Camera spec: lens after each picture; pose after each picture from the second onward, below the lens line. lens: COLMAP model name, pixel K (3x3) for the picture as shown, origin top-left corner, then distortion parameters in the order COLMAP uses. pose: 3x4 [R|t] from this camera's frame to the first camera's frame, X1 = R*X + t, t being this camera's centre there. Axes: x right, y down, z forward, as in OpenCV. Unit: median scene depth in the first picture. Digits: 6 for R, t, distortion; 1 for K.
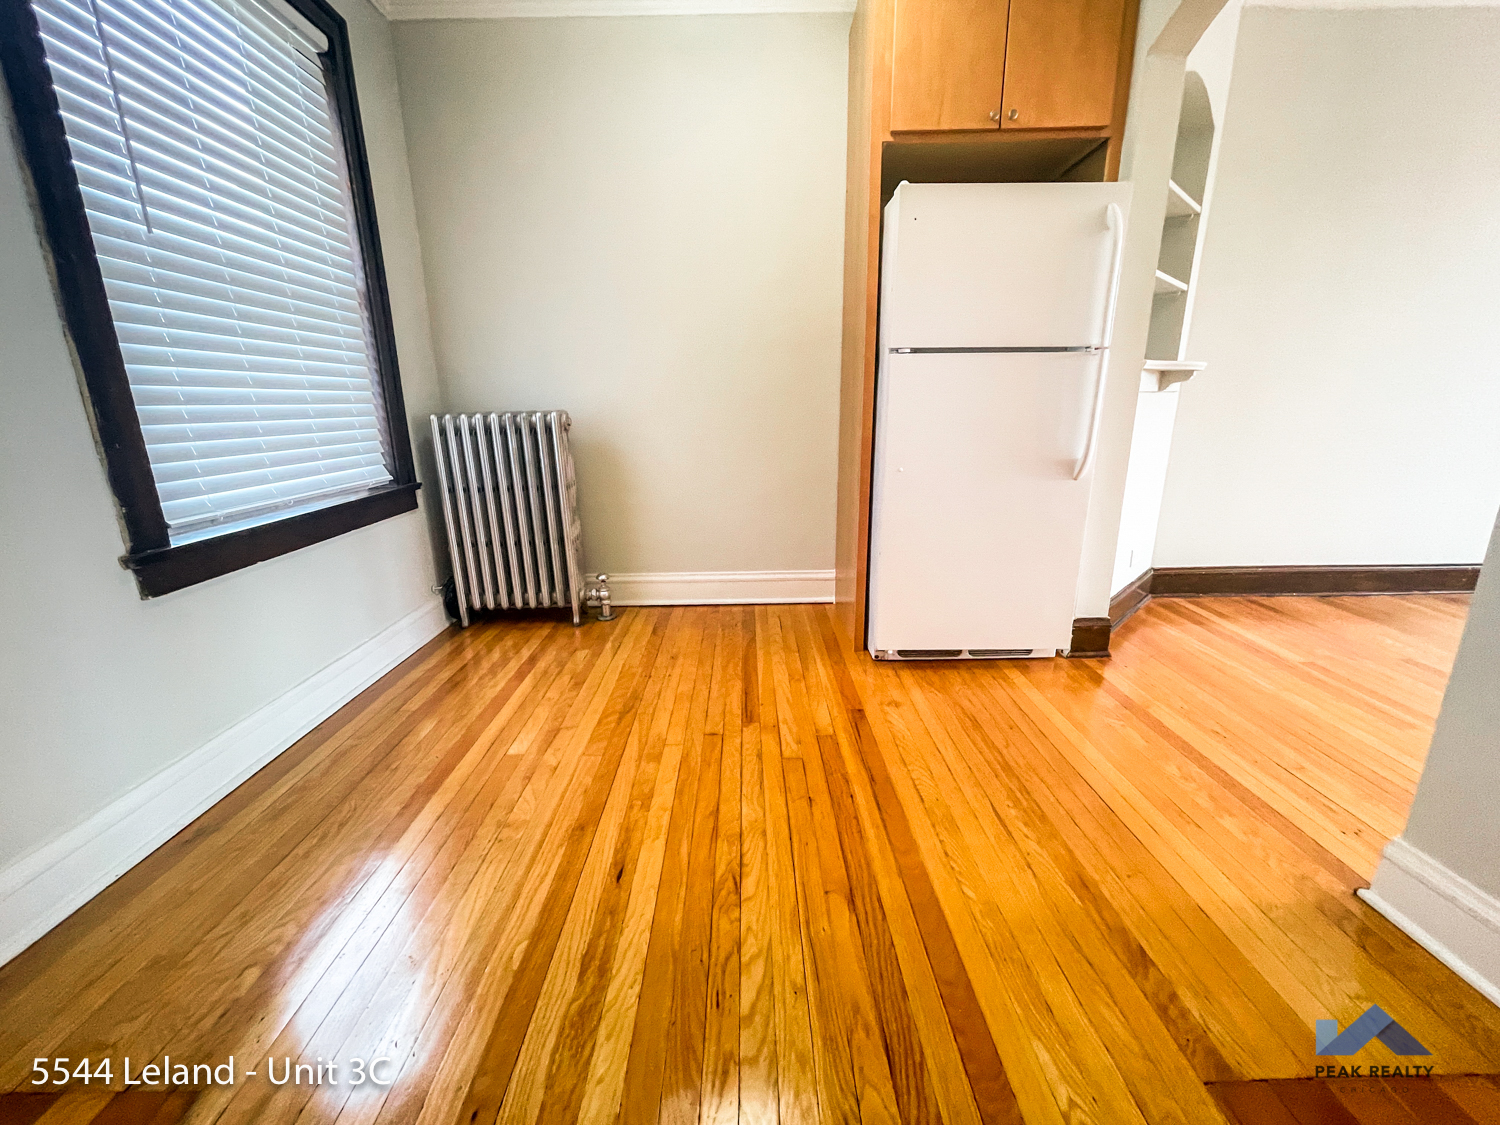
lens RADIAL K [[598.5, 0, 747.4], [0, 598.5, 563.2], [0, 0, 1]] dist [-0.000642, -0.000151]
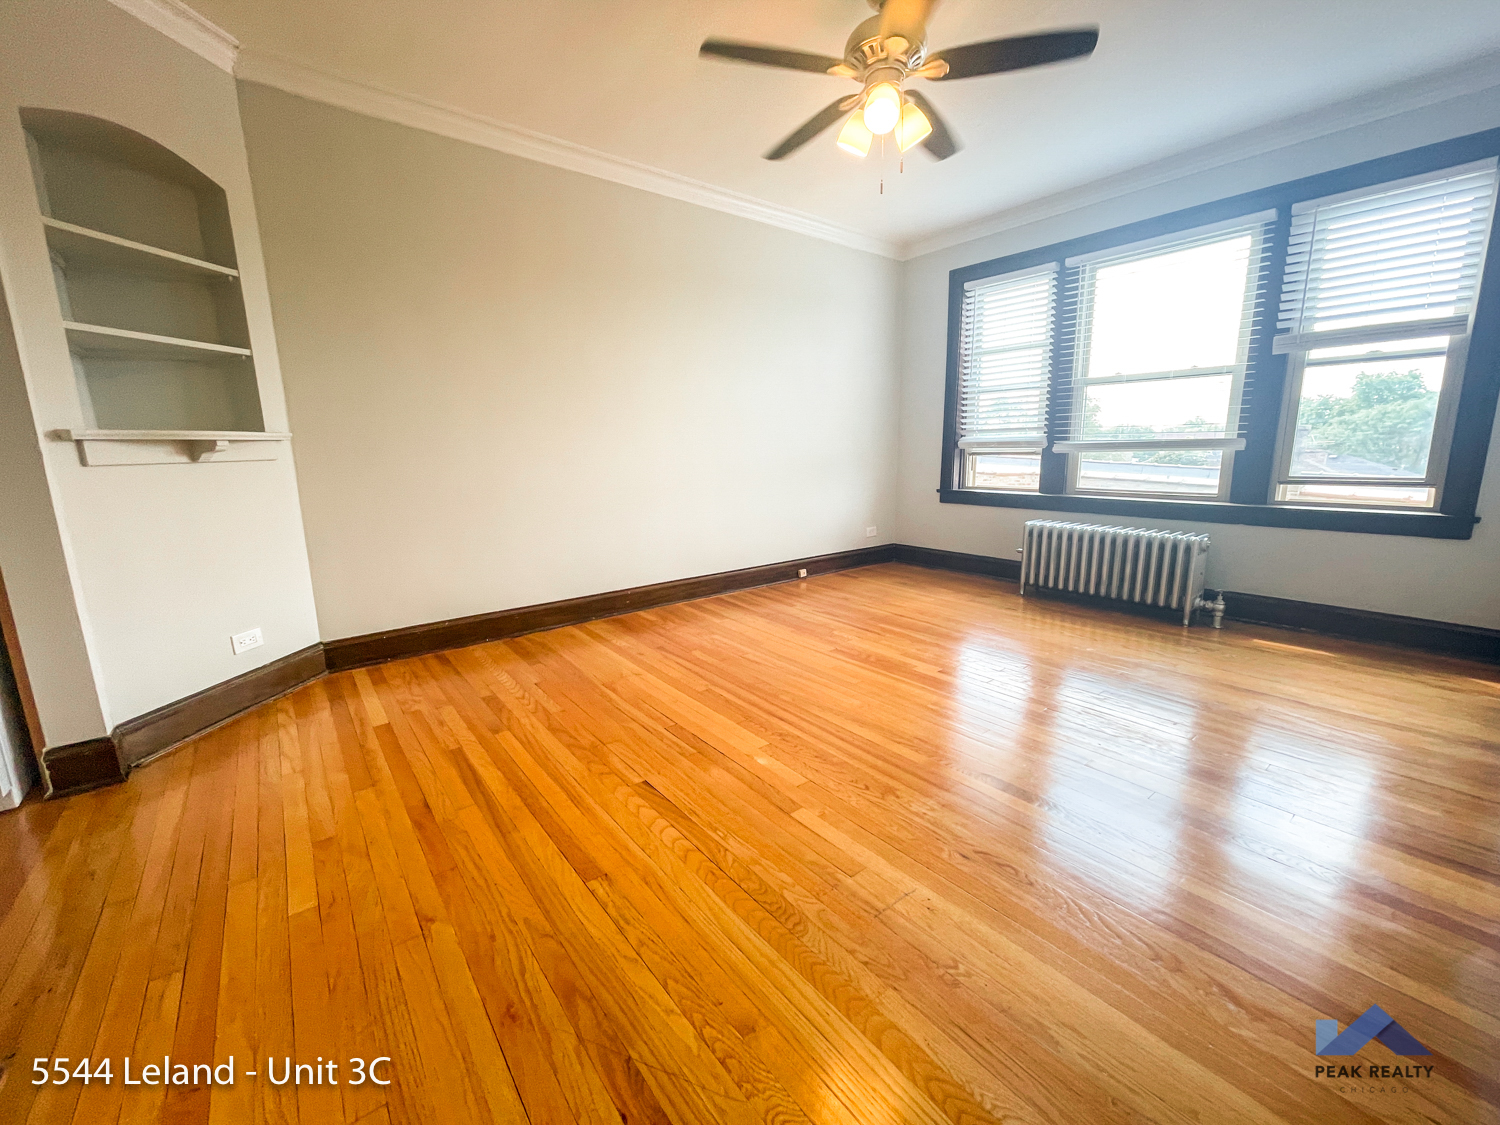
lens RADIAL K [[598.5, 0, 747.4], [0, 598.5, 563.2], [0, 0, 1]] dist [-0.000642, -0.000151]
pose [[0.785741, -0.115268, 0.607721, 0.652066], [0.142119, 0.989841, 0.003995, -0.024324], [-0.602008, 0.083230, 0.794140, -0.150540]]
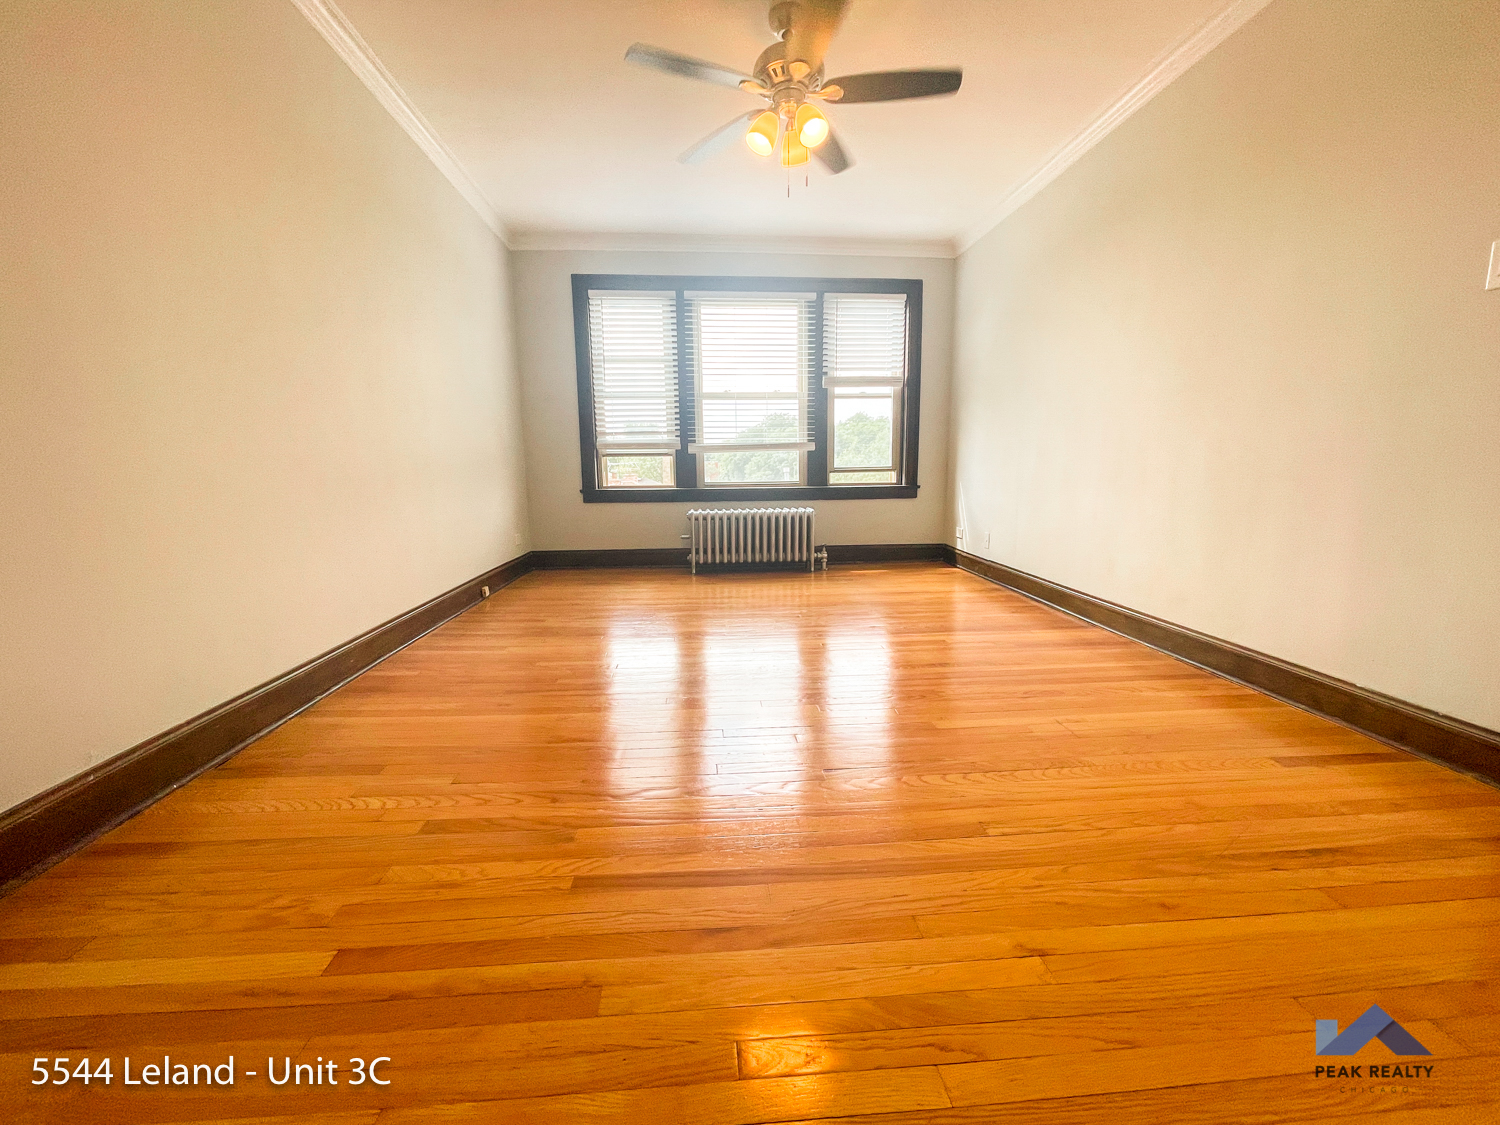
lens RADIAL K [[598.5, 0, 747.4], [0, 598.5, 563.2], [0, 0, 1]] dist [-0.000642, -0.000151]
pose [[-0.066875, -0.144533, 0.987238, 0.399907], [0.234698, 0.959411, 0.156357, -0.101485], [-0.969765, 0.242160, -0.030239, 0.483796]]
